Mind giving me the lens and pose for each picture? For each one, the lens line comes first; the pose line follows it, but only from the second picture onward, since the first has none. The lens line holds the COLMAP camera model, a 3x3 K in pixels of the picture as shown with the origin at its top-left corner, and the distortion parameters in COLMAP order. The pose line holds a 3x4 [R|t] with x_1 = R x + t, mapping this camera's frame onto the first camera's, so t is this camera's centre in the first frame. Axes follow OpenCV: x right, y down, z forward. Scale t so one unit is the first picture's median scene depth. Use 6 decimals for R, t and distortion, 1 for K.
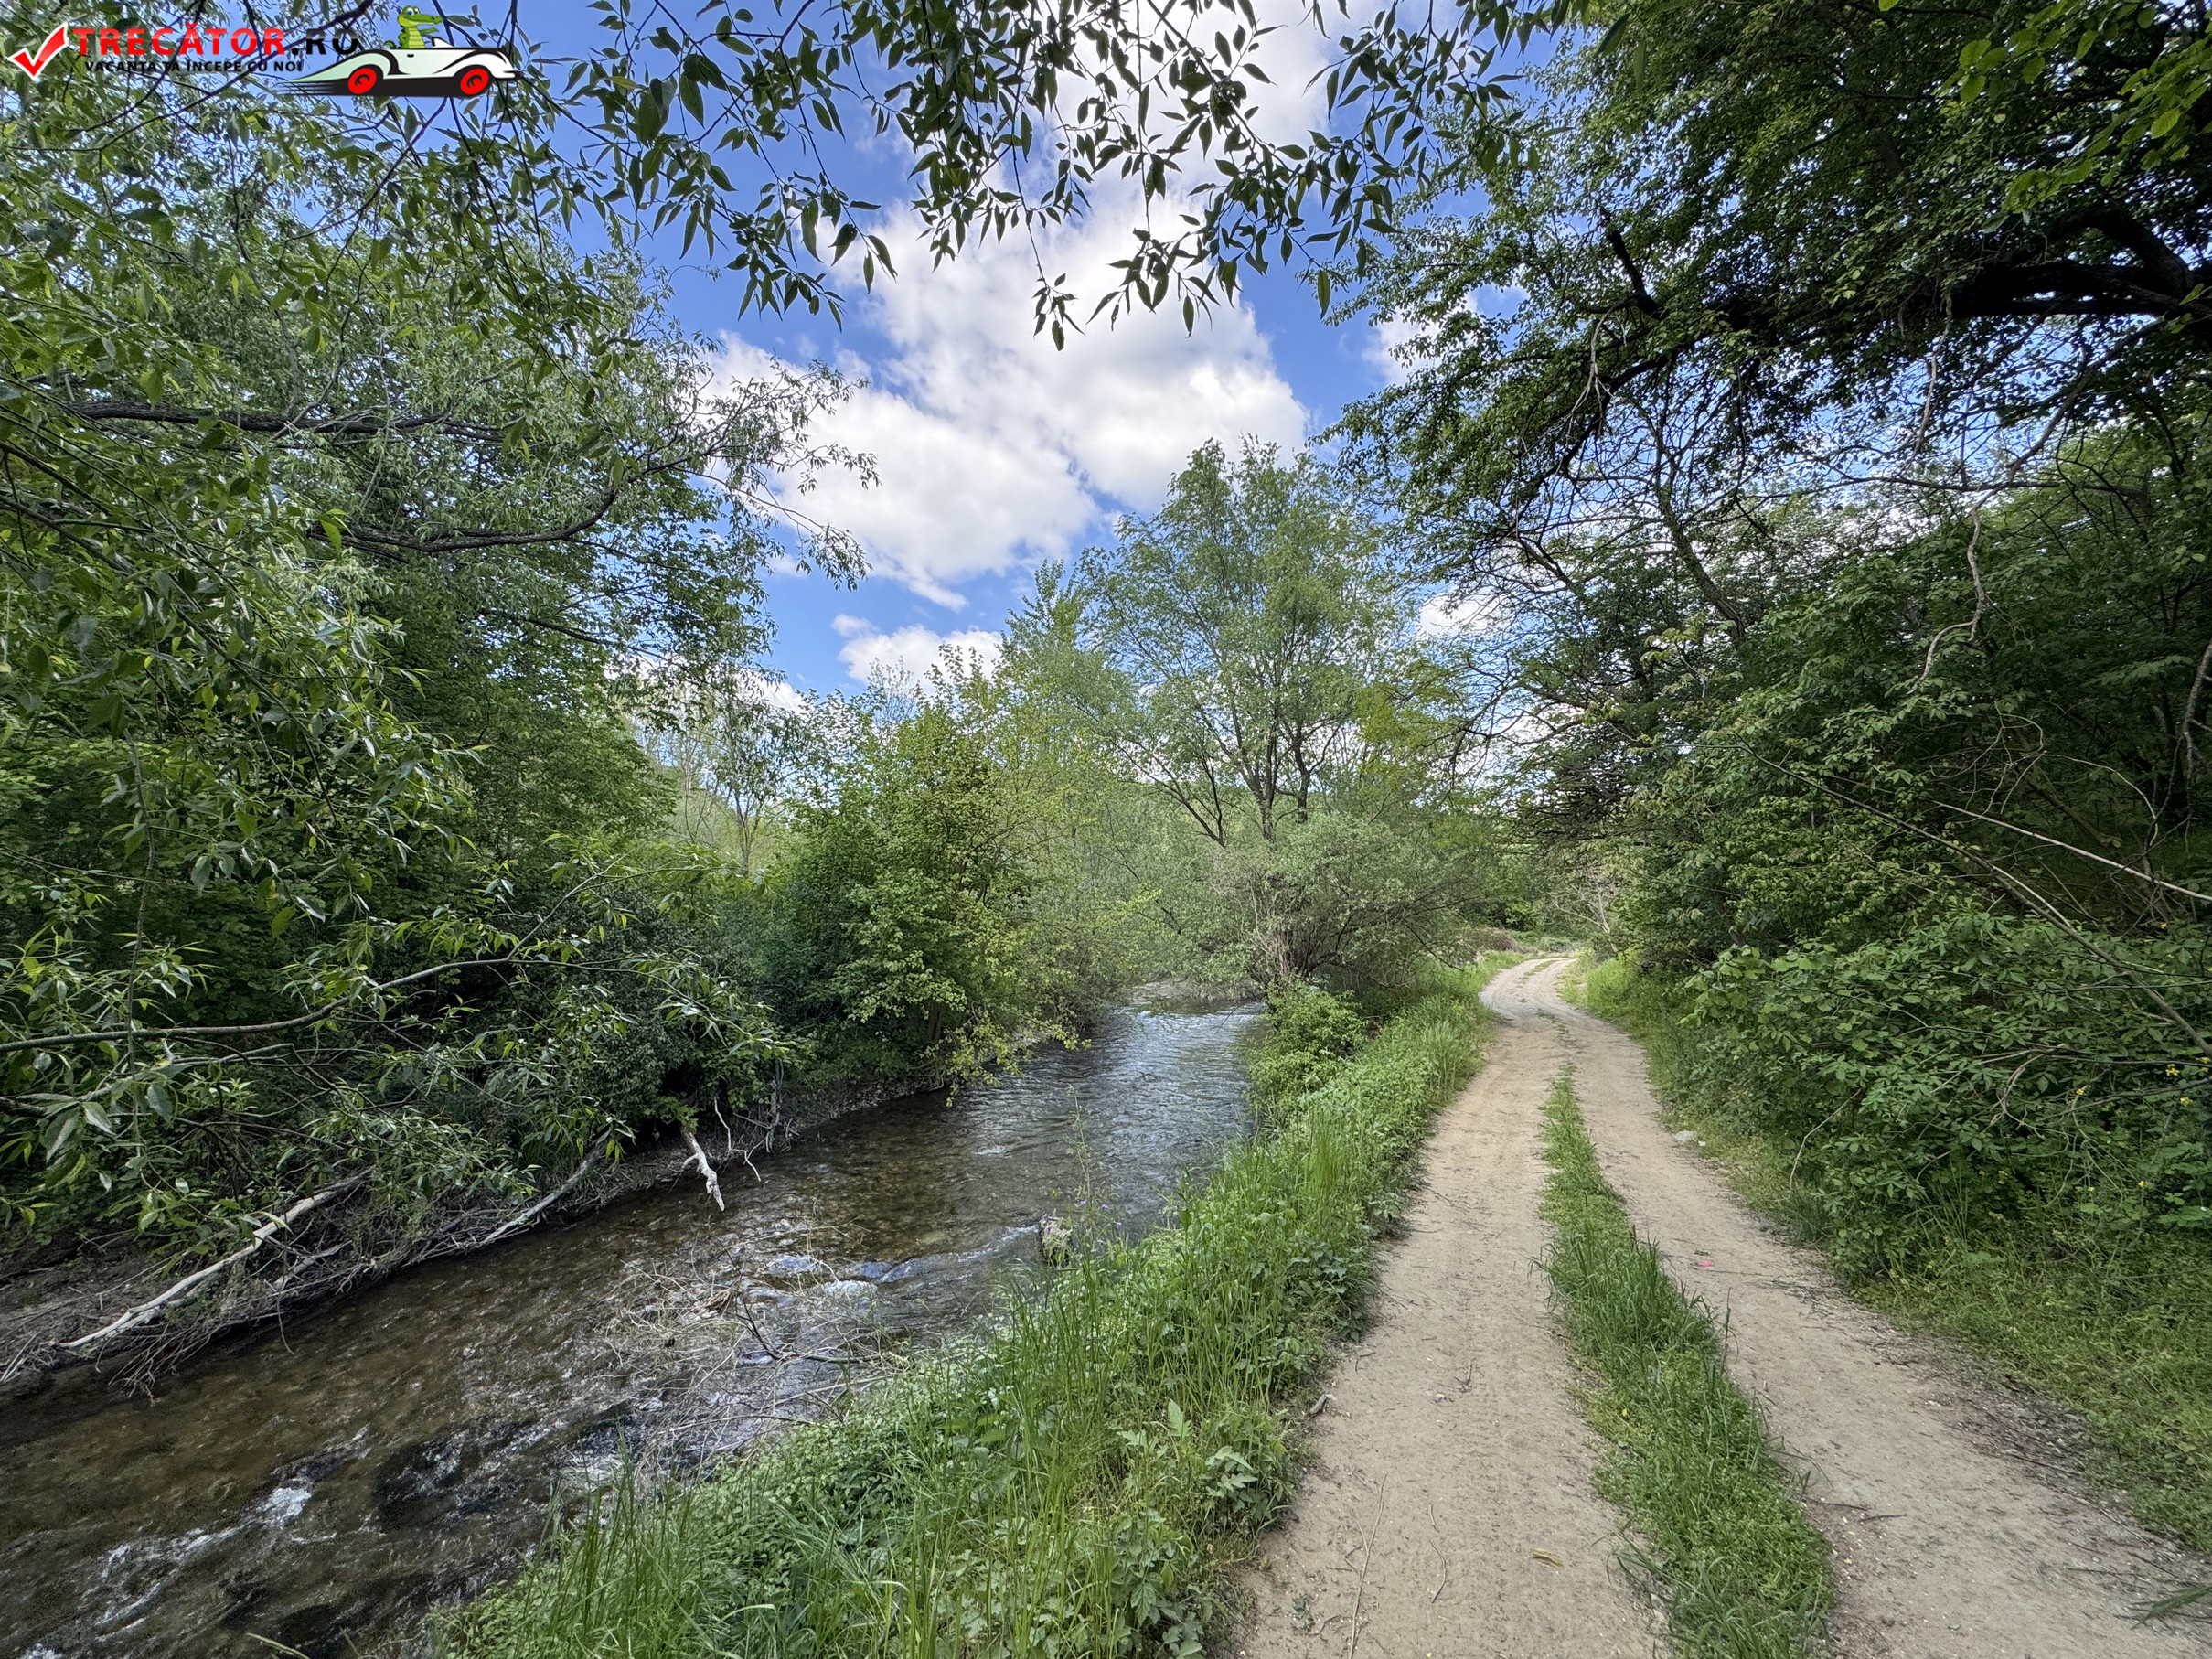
lens RADIAL K [[883.0, 0, 1121.2], [0, 883.0, 841.5], [0, 0, 1]] dist [-0.007587, -0.000642]
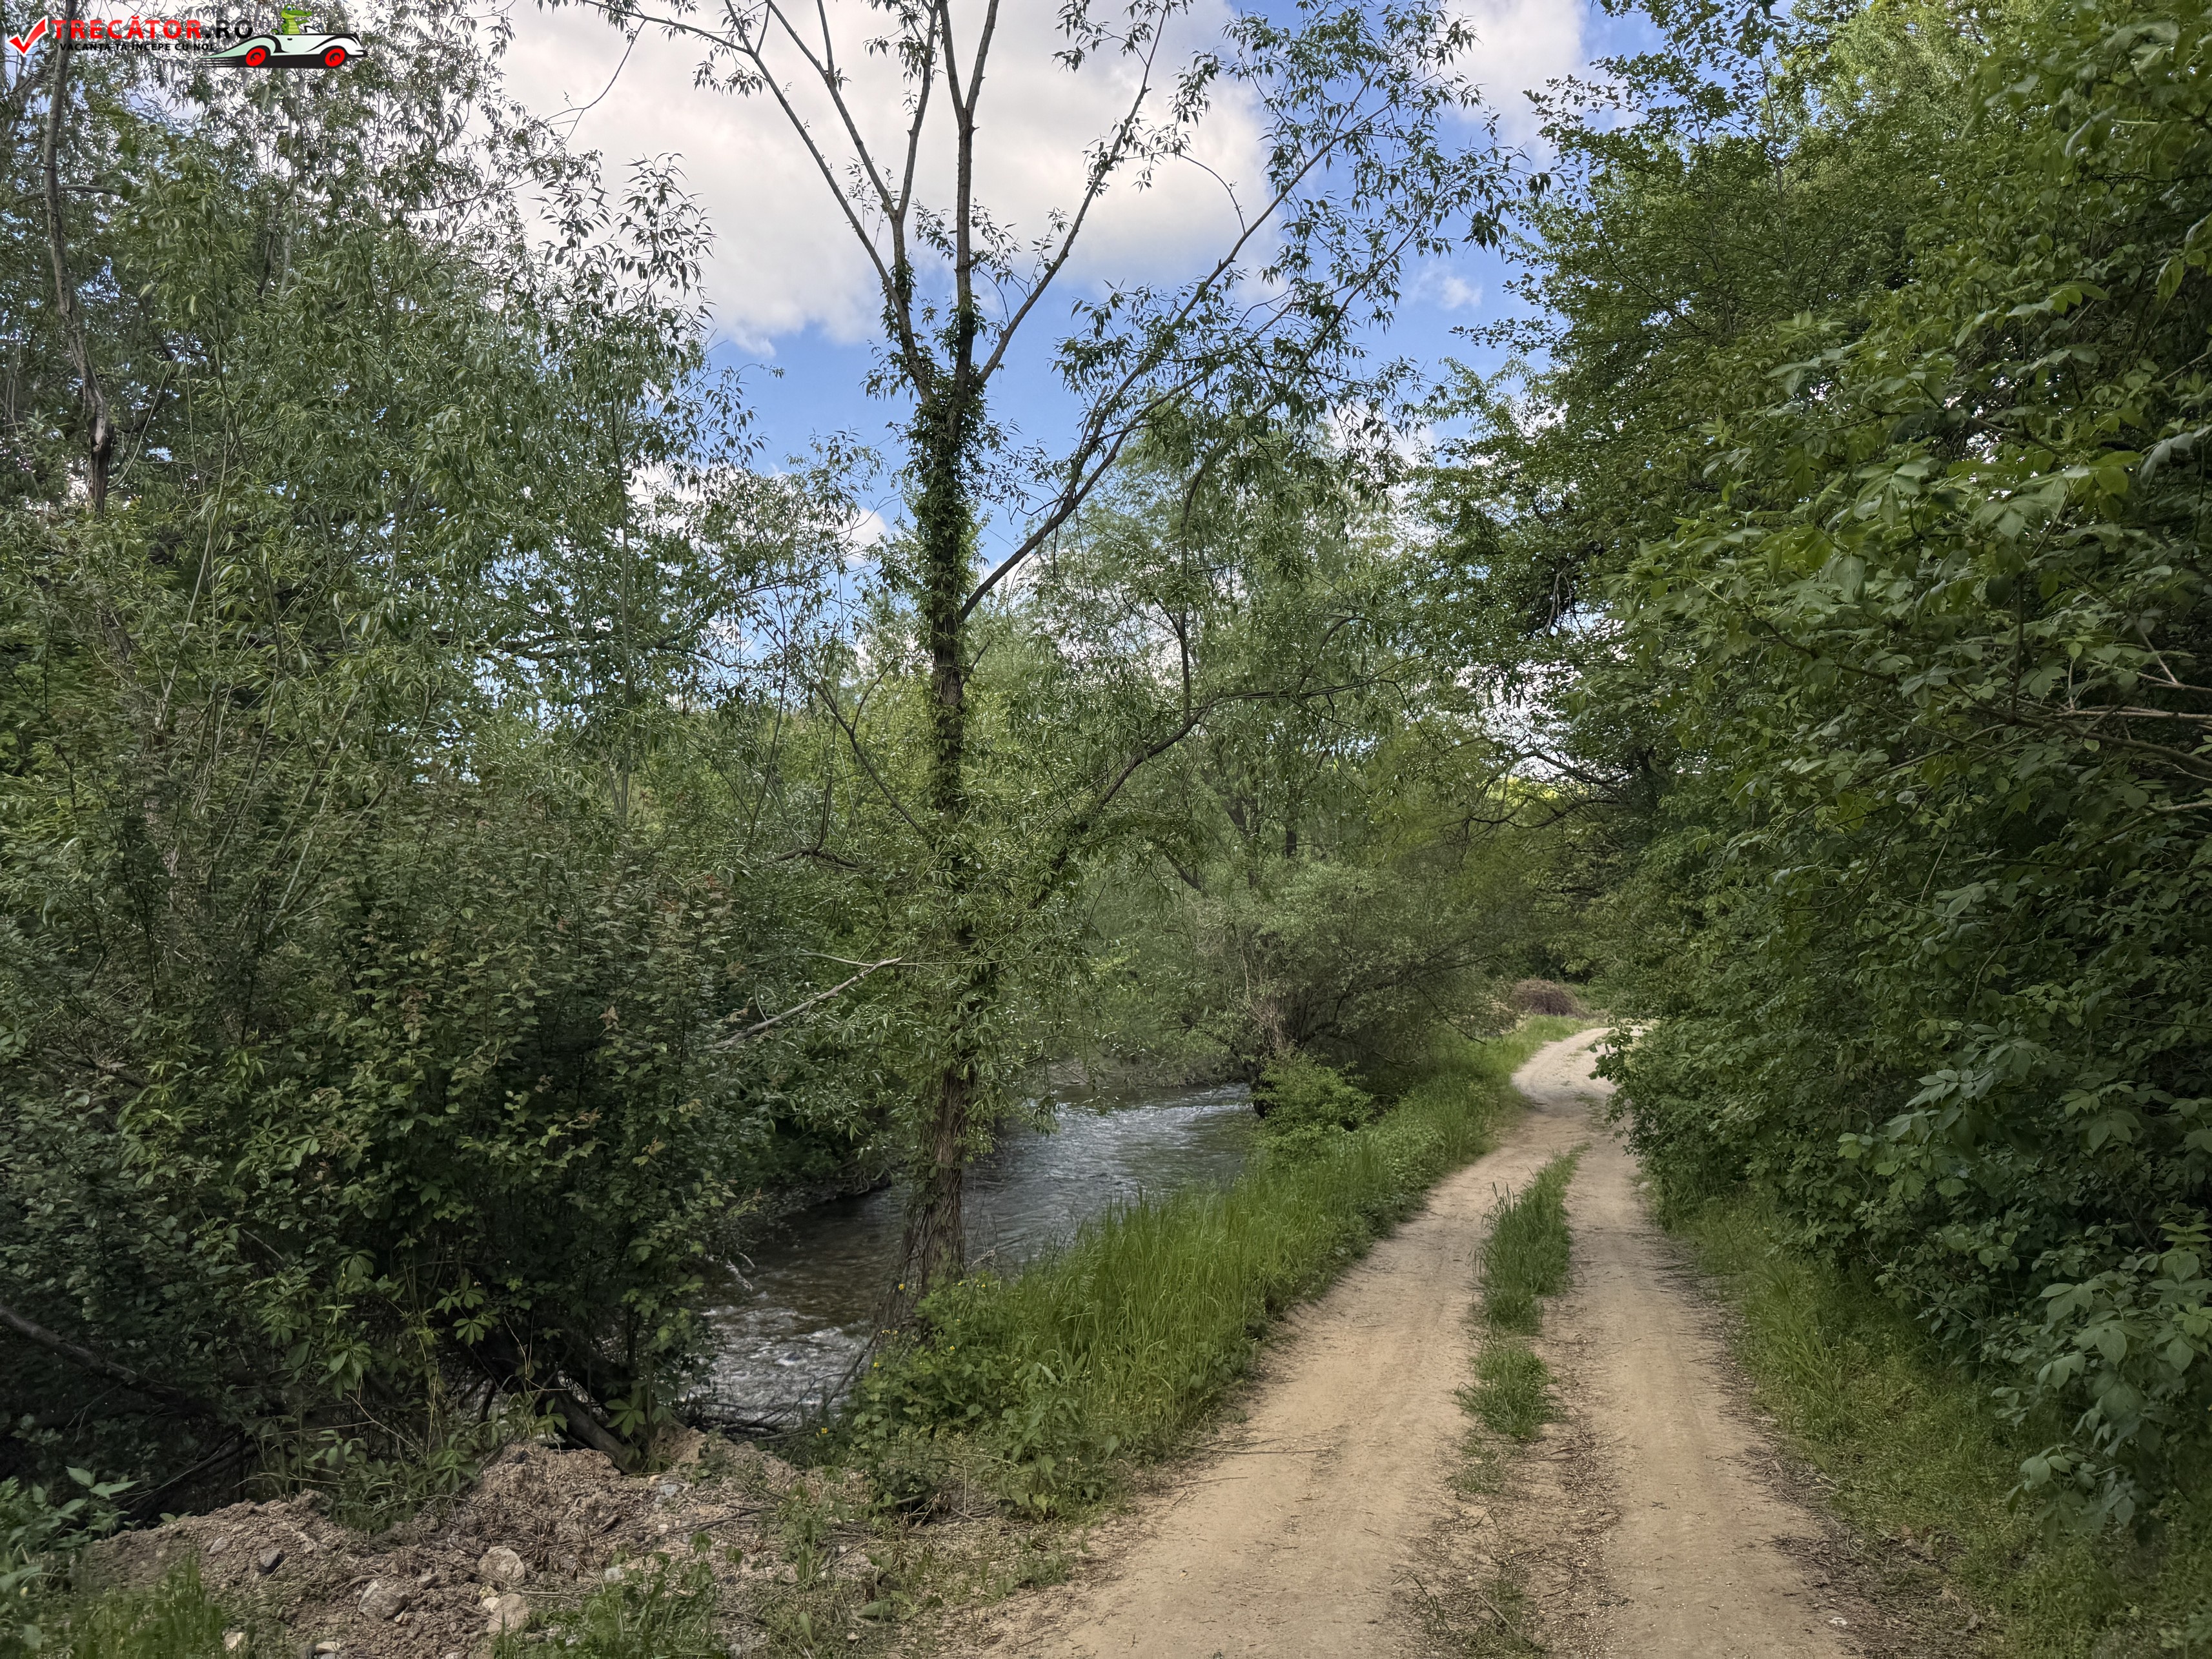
lens RADIAL K [[1568.3, 0, 1090.8], [0, 1568.3, 820.2], [0, 0, 1]] dist [0.046213, -0.017683]
pose [[0.994522, 0.010233, 0.104022, -0.158863], [-0.010551, 0.999941, 0.002503, -0.073823], [-0.103991, -0.003587, 0.994572, -0.506008]]
